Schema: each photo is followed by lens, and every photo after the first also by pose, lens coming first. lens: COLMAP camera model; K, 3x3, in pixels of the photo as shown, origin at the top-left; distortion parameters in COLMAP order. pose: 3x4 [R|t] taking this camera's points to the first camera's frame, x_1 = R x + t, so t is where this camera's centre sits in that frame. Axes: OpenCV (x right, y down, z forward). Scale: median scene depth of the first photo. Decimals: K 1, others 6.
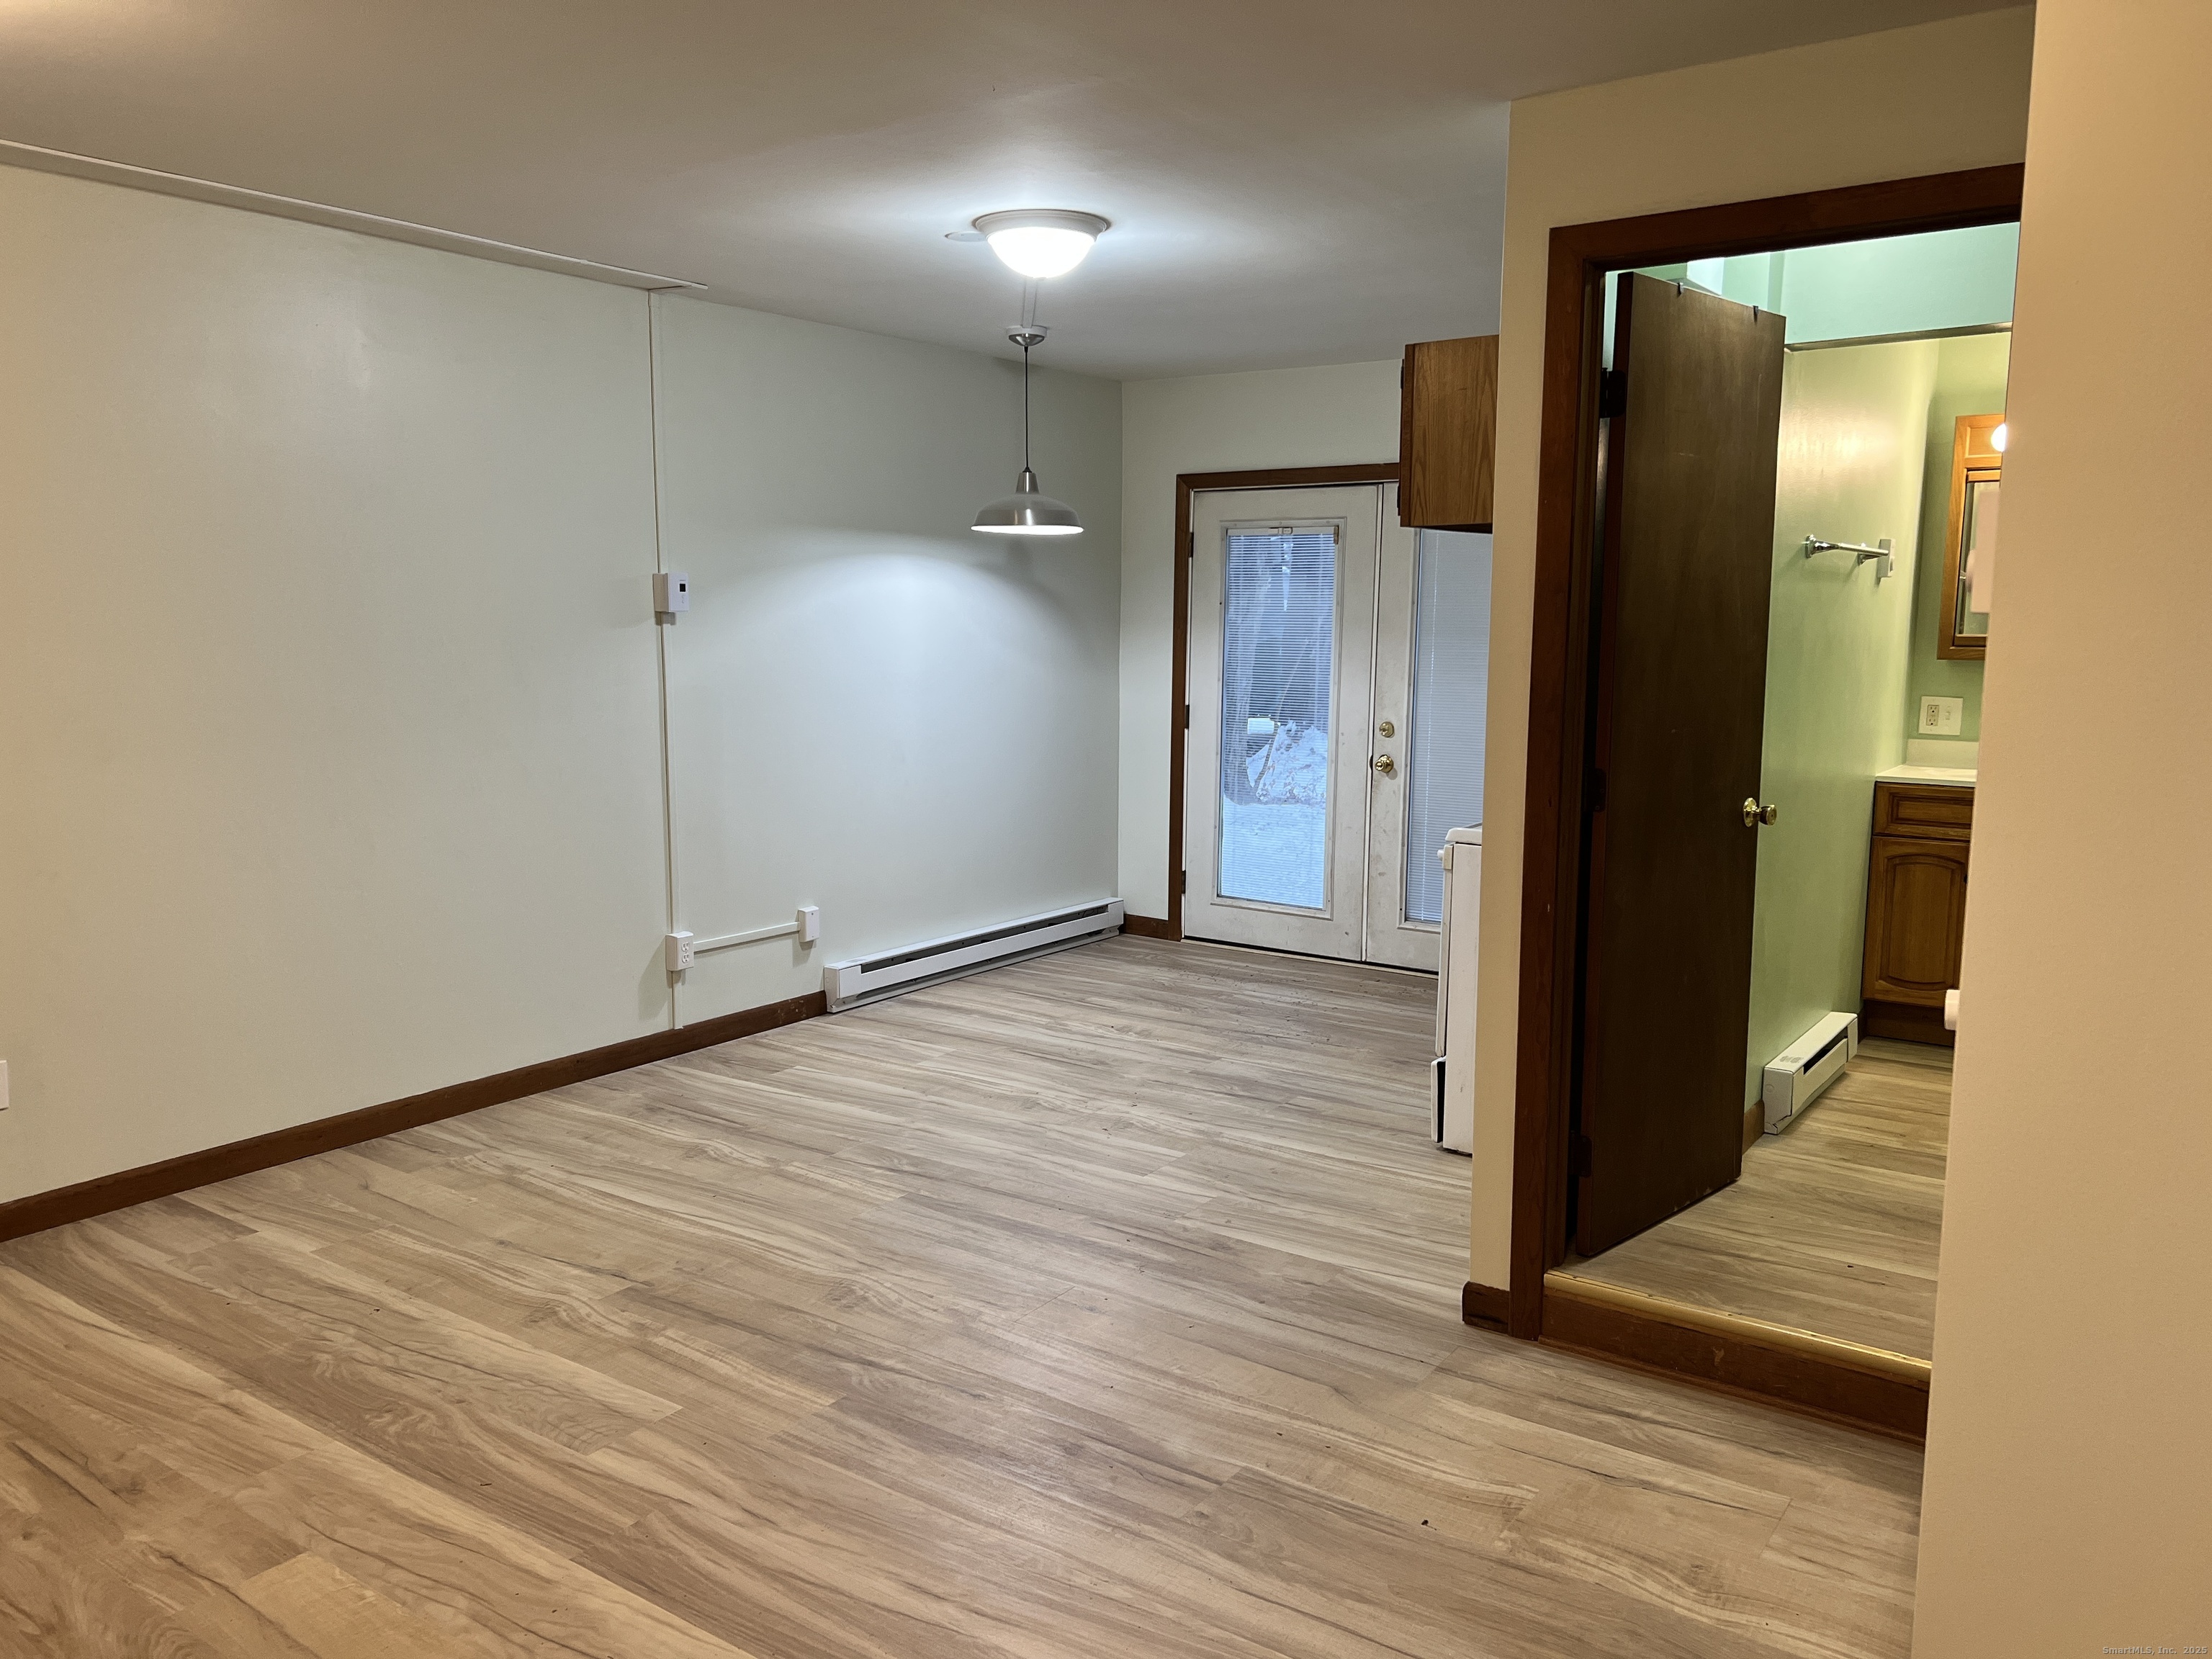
lens RADIAL K [[1655.4, 0, 1112.9], [0, 1655.4, 834.4], [0, 0, 1]] dist [0.050370, -0.050550]
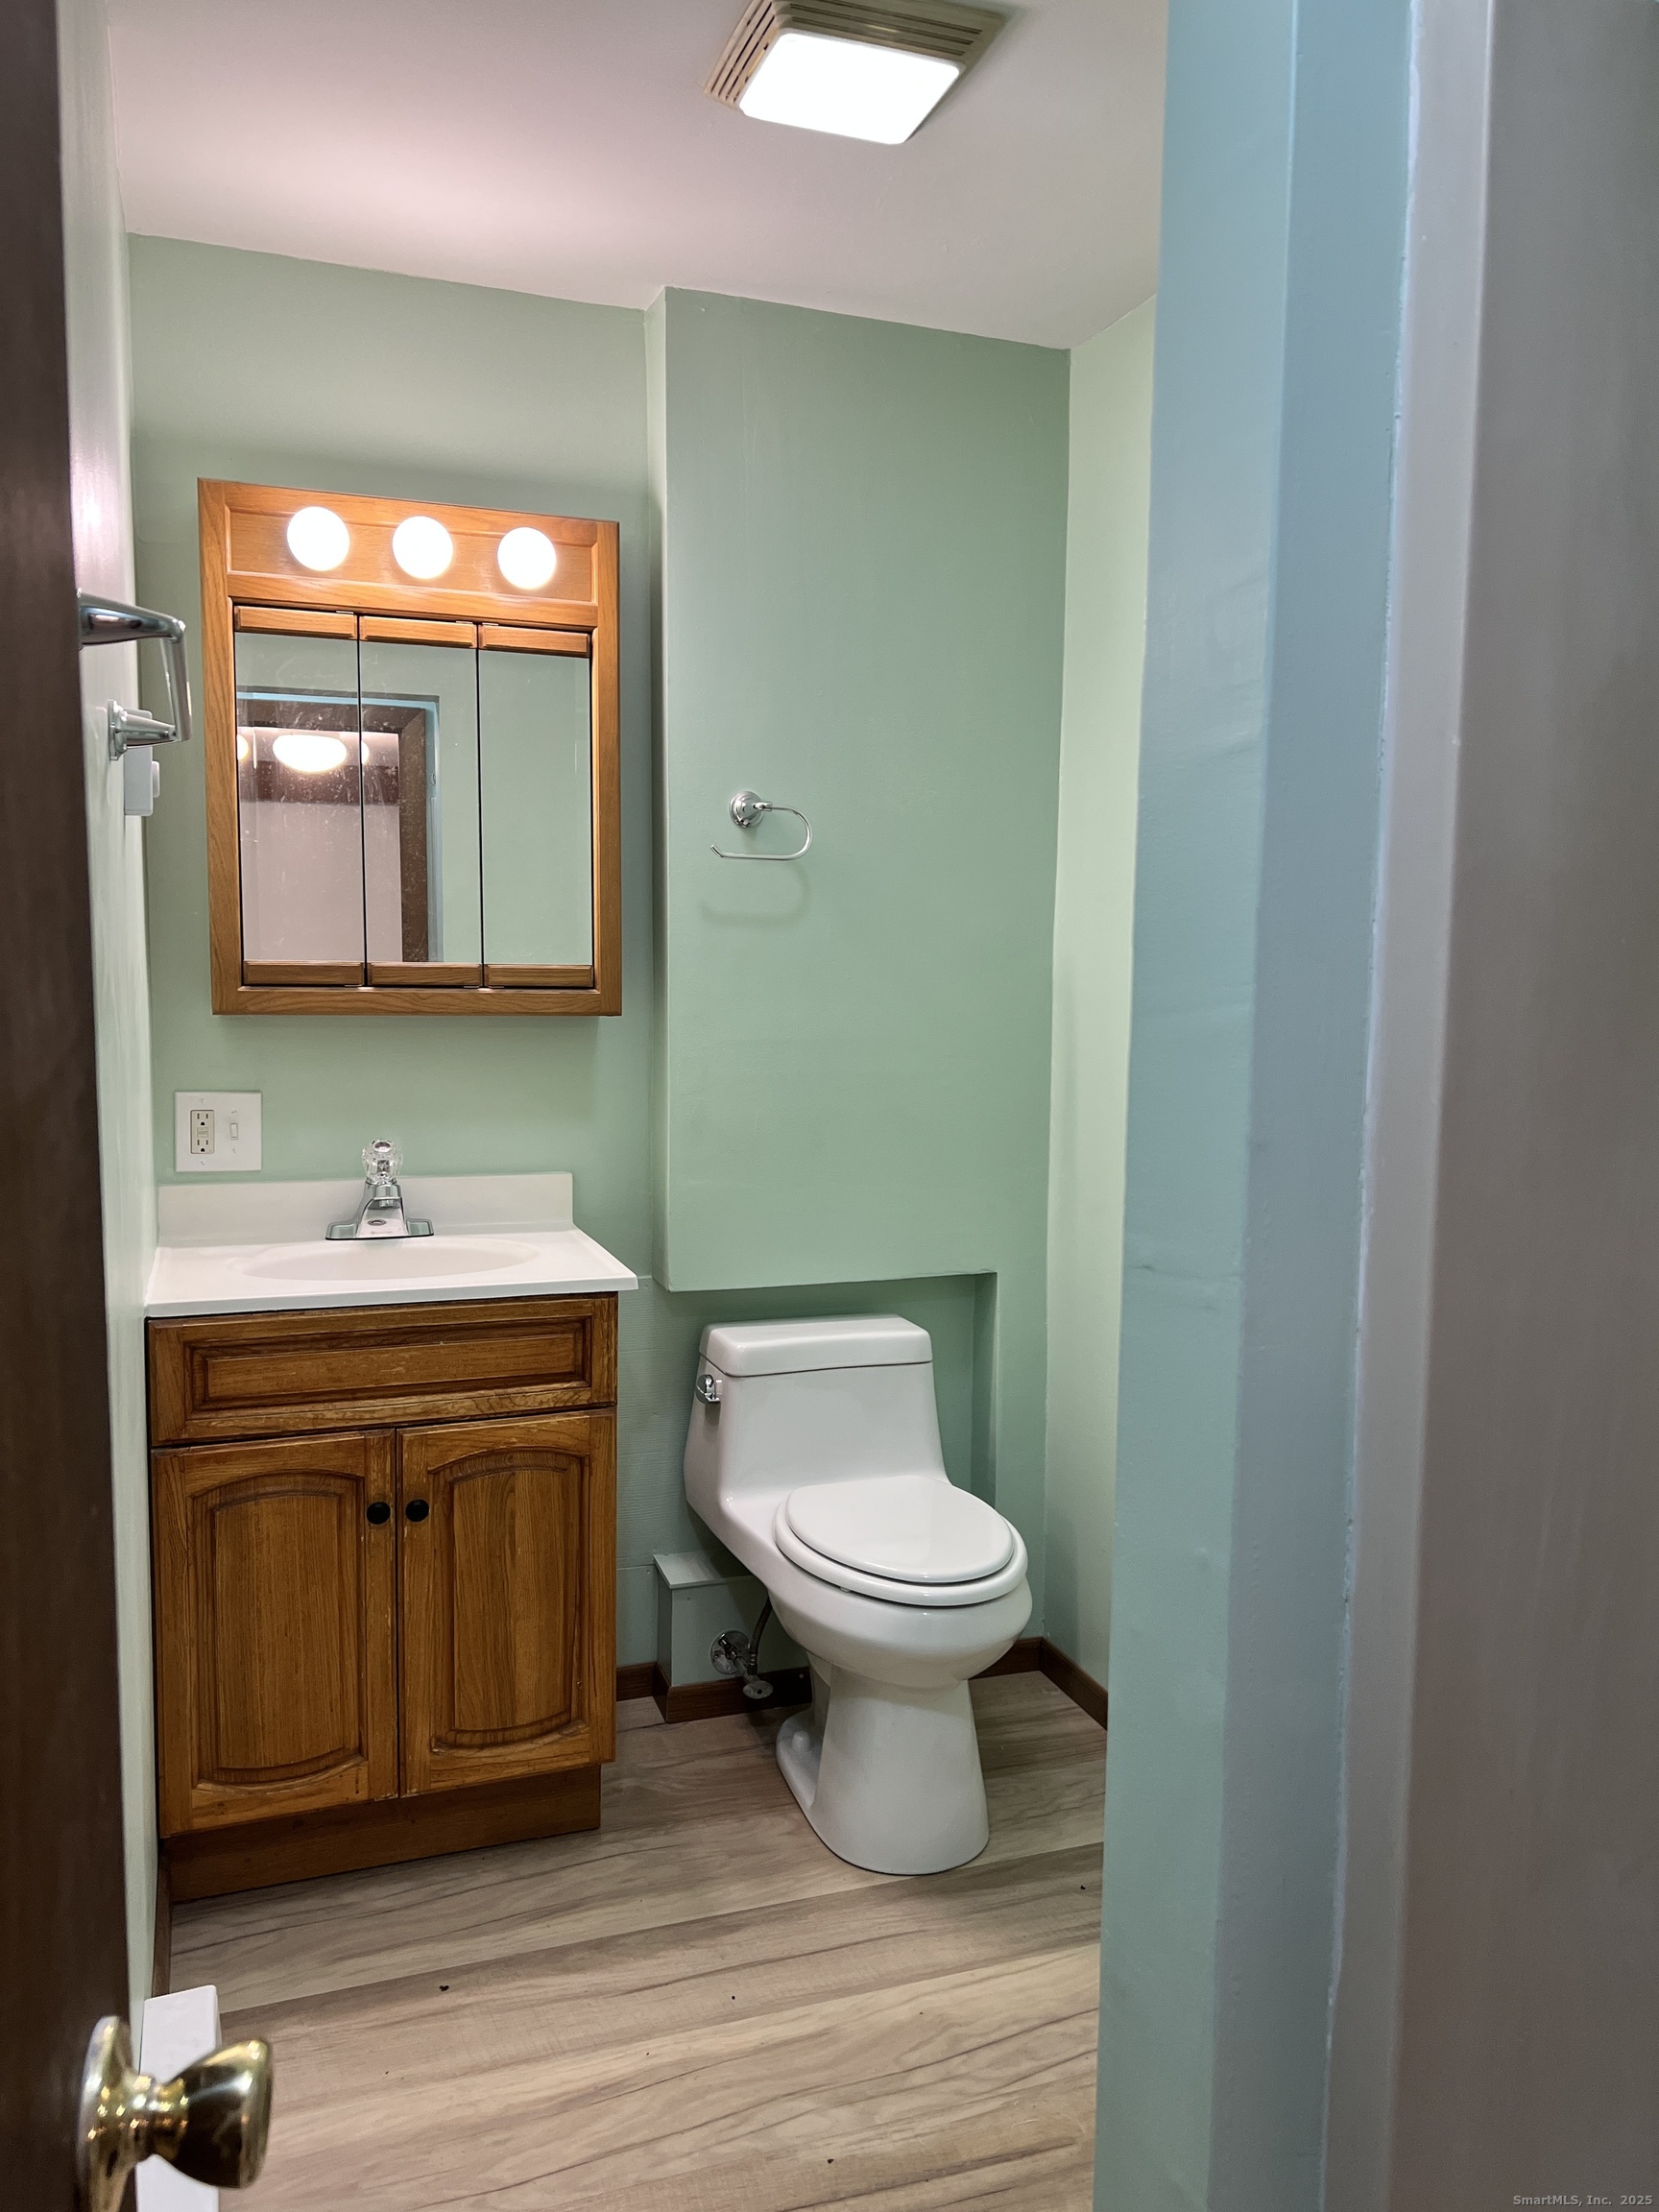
lens RADIAL K [[1655.4, 0, 825.4], [0, 1655.4, 1117.7], [0, 0, 1]] dist [0.050370, -0.050550]
pose [[0.568855, -0.081651, 0.818375, 0.270423], [0.100868, 0.994474, 0.029107, -0.092640], [-0.816229, 0.065990, 0.573948, 0.765223]]
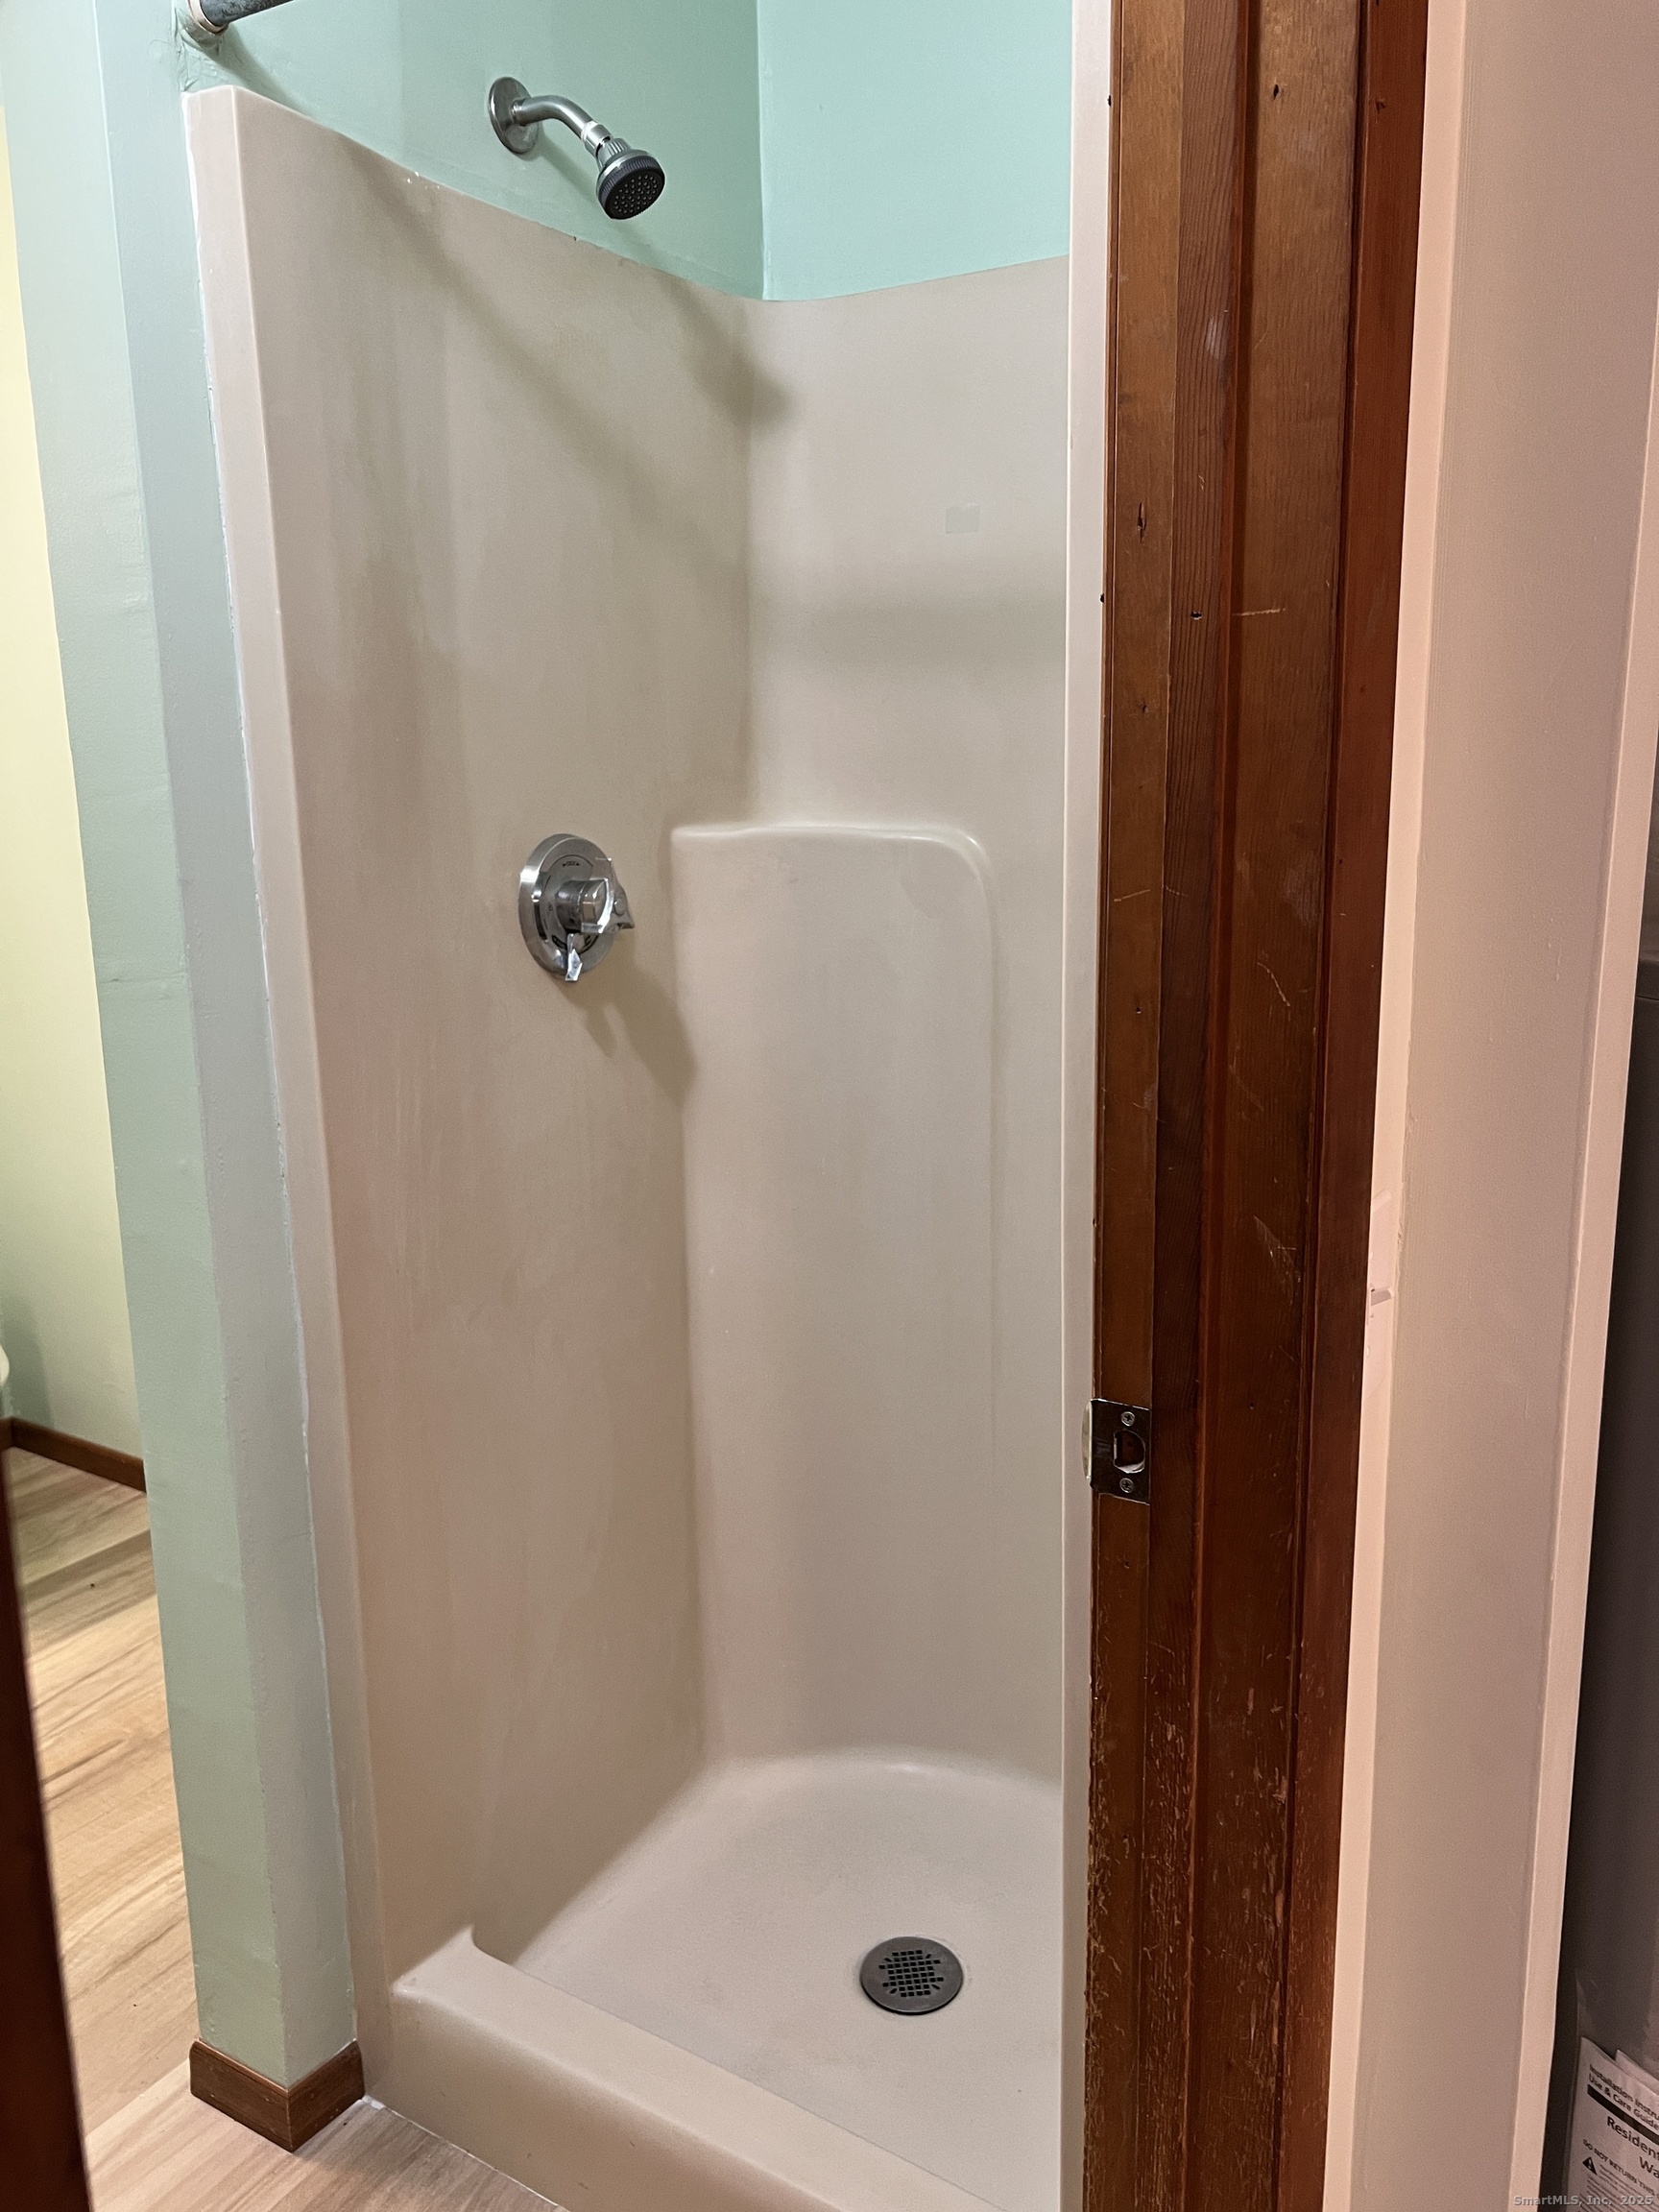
lens RADIAL K [[1655.4, 0, 818.5], [0, 1655.4, 1110.9], [0, 0, 1]] dist [0.050370, -0.050550]
pose [[-0.042850, -0.206943, 0.977414, 0.148415], [0.150833, 0.965759, 0.211088, -0.084104], [-0.987630, 0.156472, -0.010169, 0.732343]]
